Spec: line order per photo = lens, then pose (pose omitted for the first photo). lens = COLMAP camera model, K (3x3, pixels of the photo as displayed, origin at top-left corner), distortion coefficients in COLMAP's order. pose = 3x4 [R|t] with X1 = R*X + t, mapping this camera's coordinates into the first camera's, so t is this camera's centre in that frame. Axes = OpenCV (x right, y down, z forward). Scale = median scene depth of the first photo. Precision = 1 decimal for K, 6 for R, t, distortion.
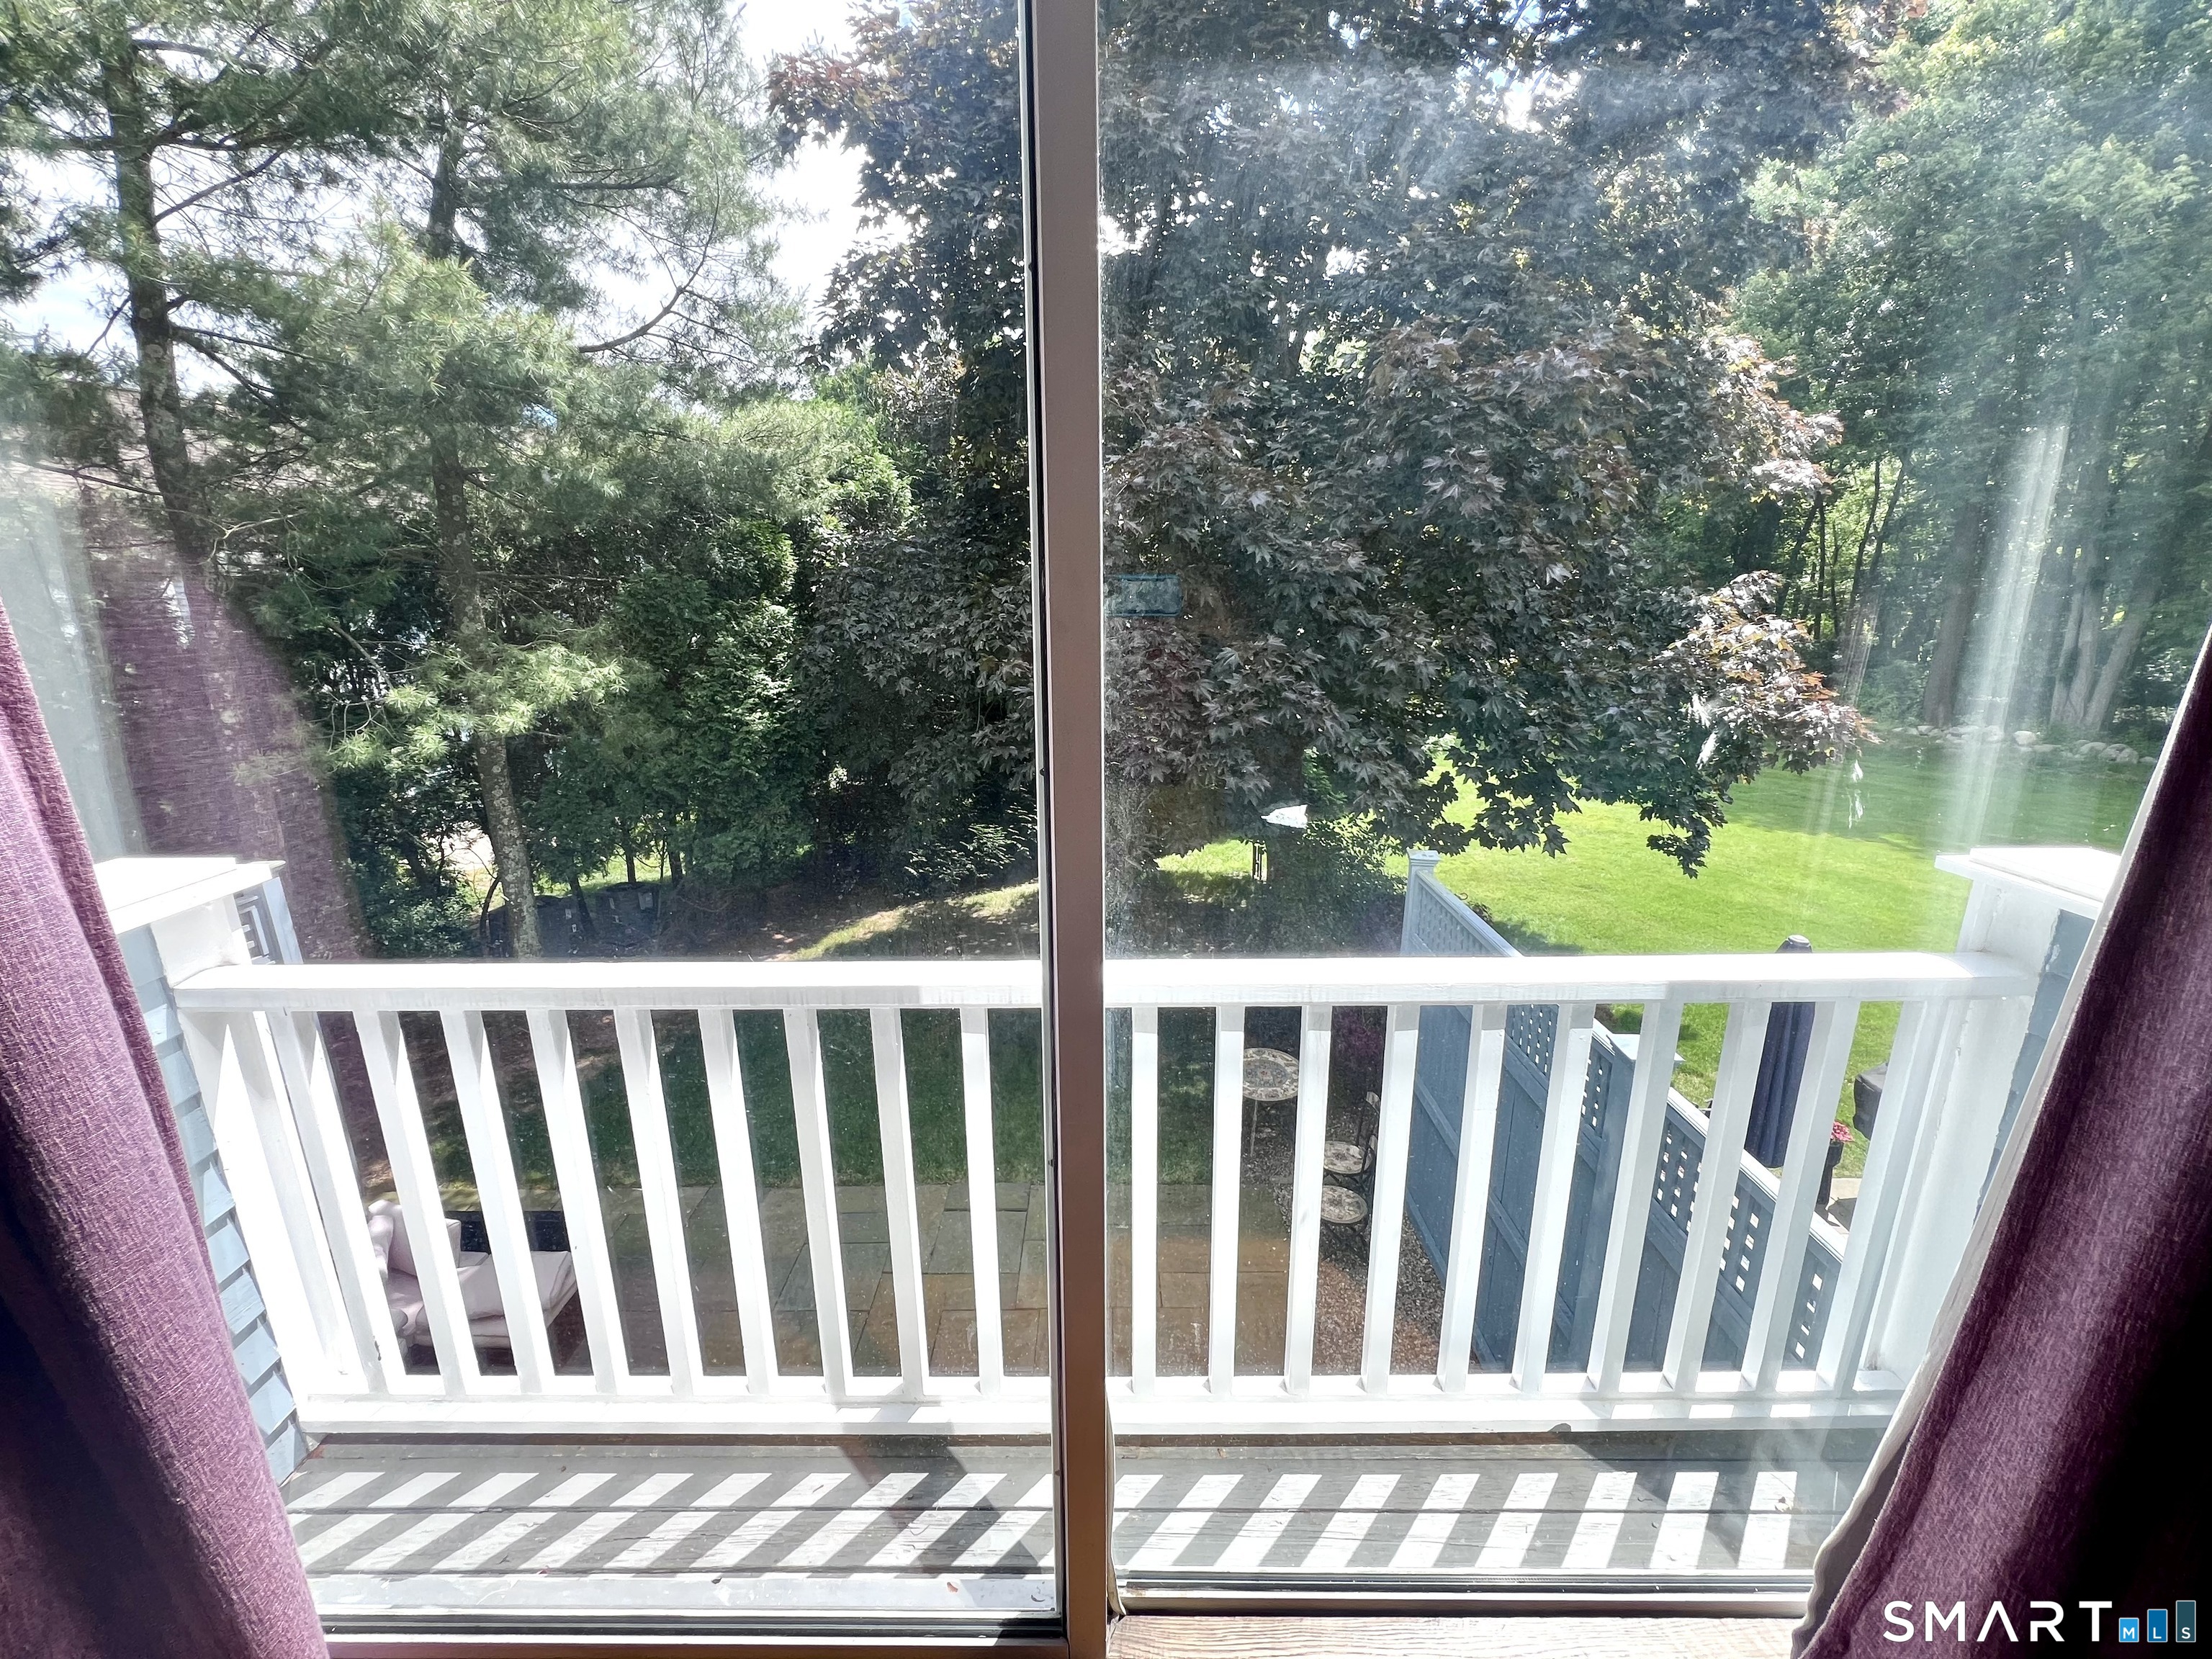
lens RADIAL K [[903.5, 0, 1150.6], [0, 903.5, 822.7], [0, 0, 1]] dist [-0.005716, 0.002351]
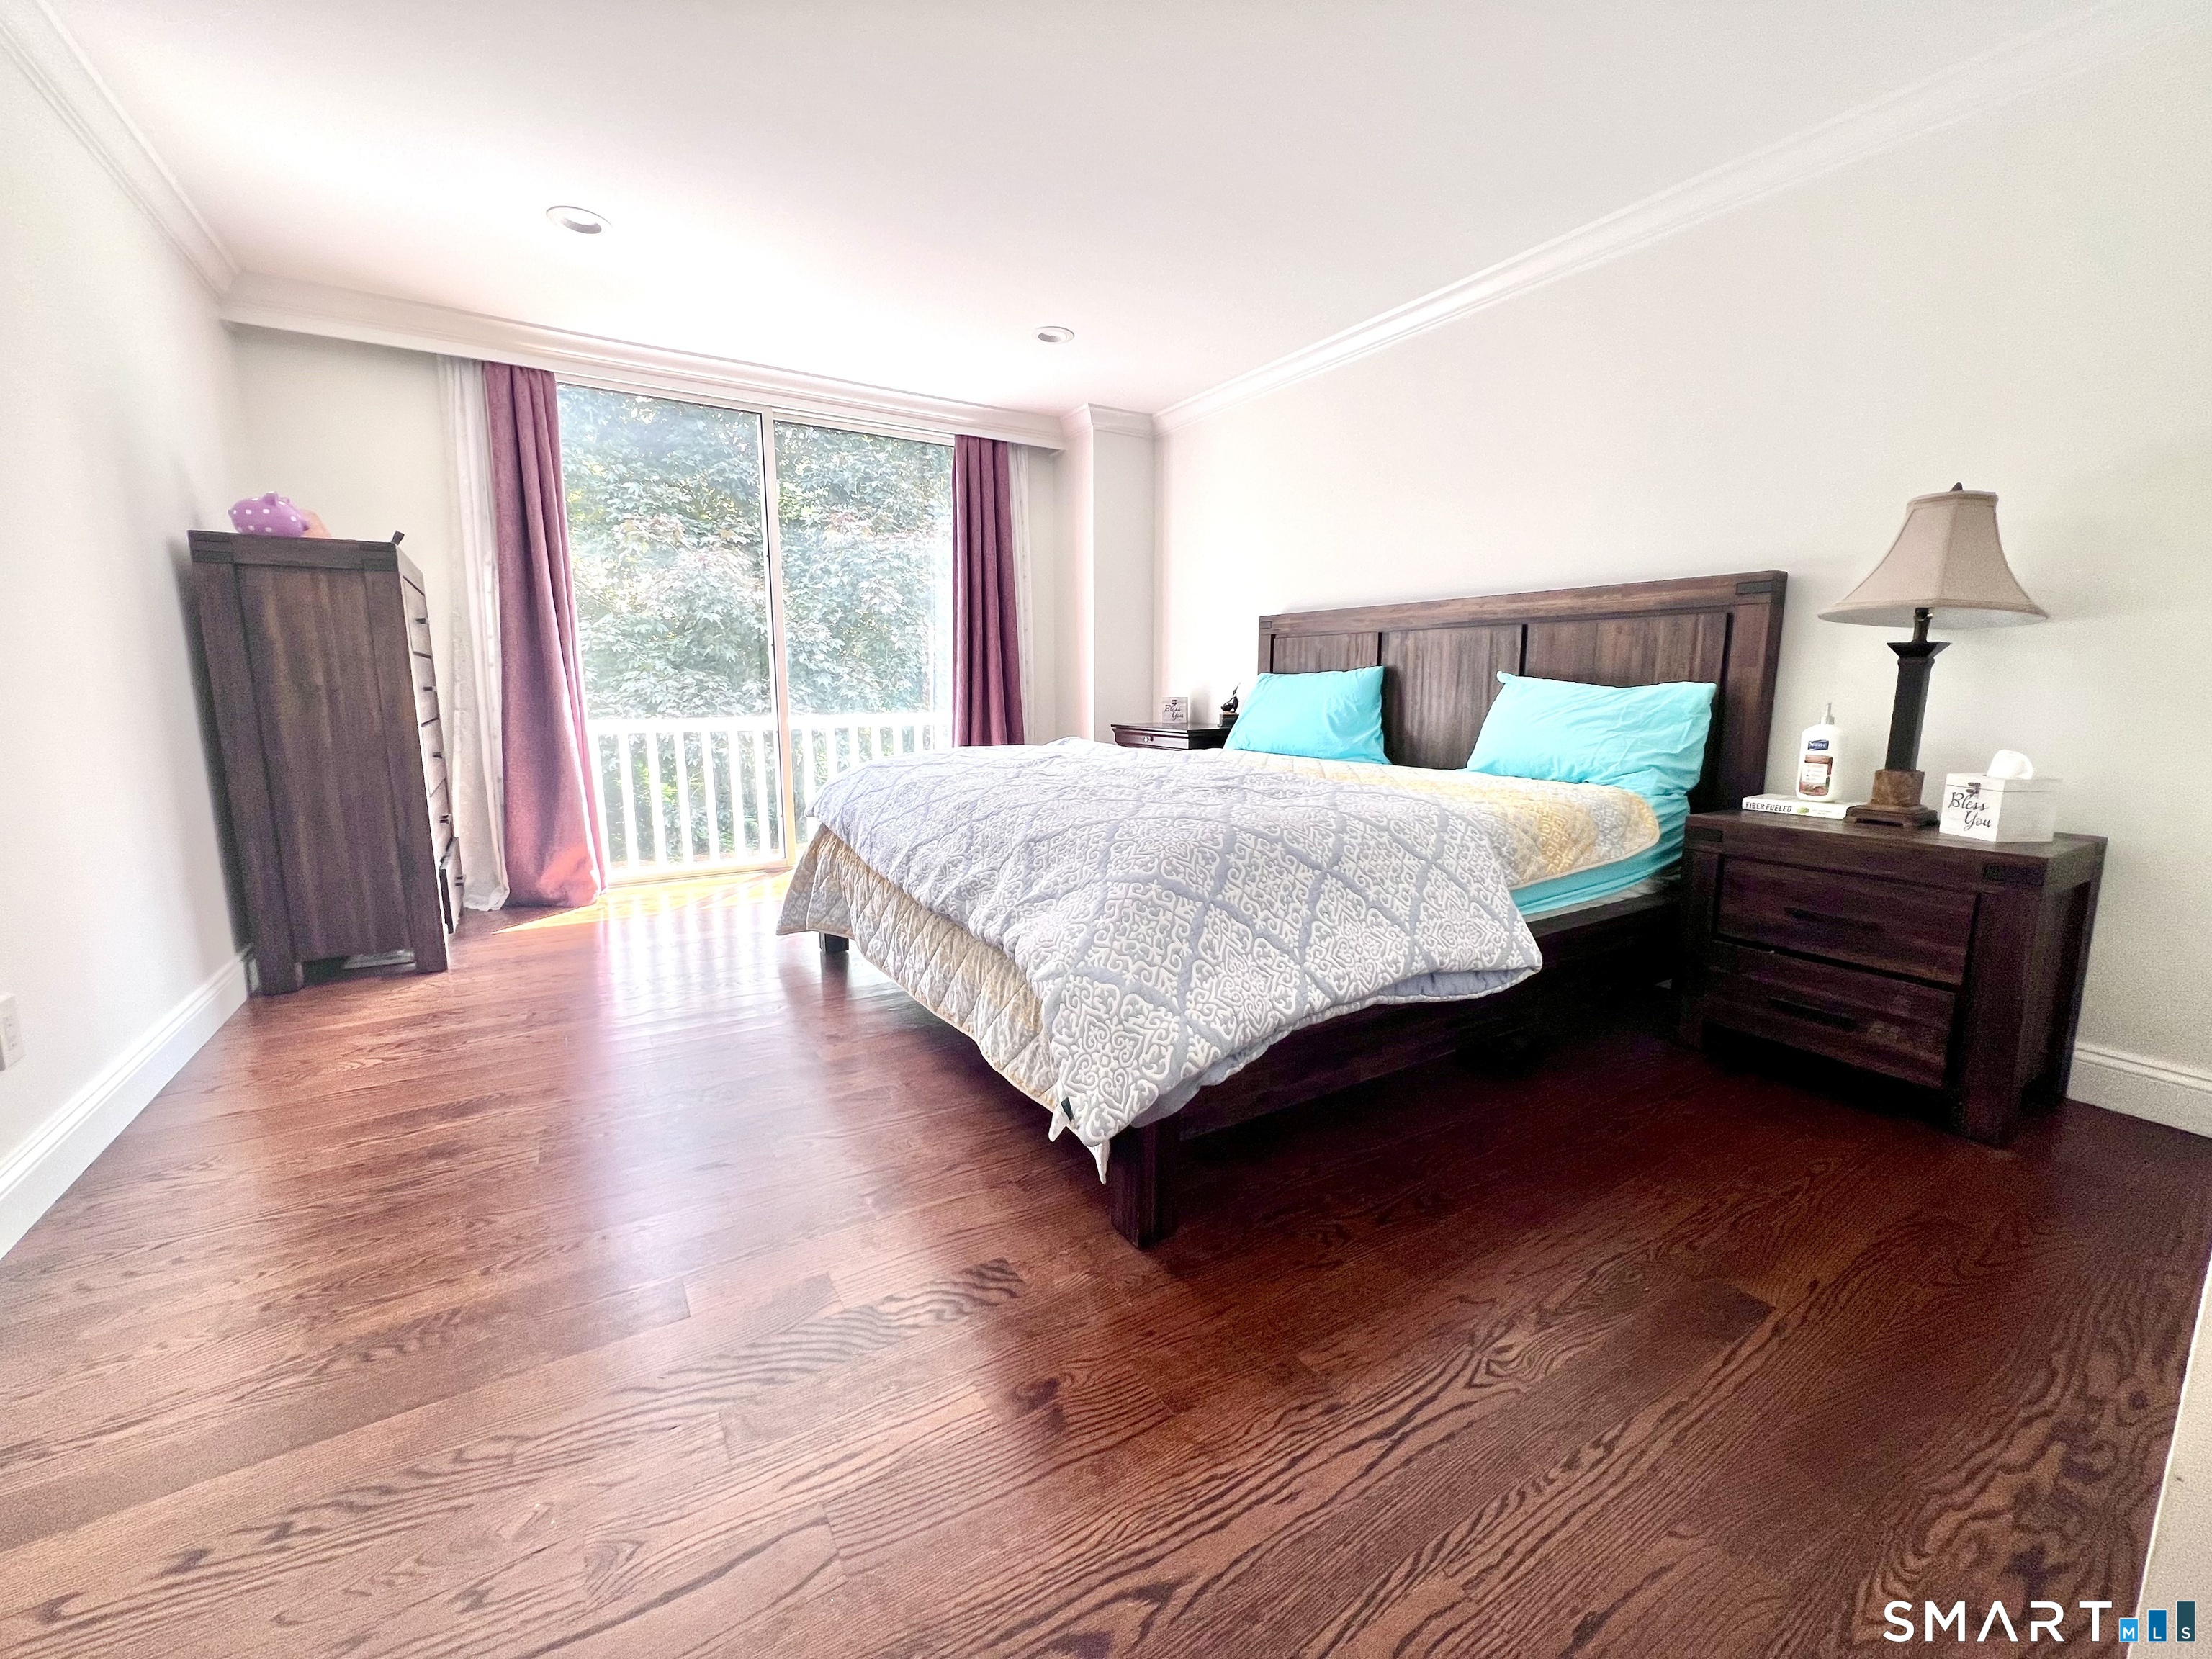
lens RADIAL K [[884.6, 0, 1103.2], [0, 884.6, 822.0], [0, 0, 1]] dist [-0.001095, 0.000641]
pose [[0.855782, -0.066171, 0.513088, -0.223270], [0.116859, 0.990878, -0.067120, 0.254147], [-0.503966, 0.117399, 0.855708, -0.716392]]
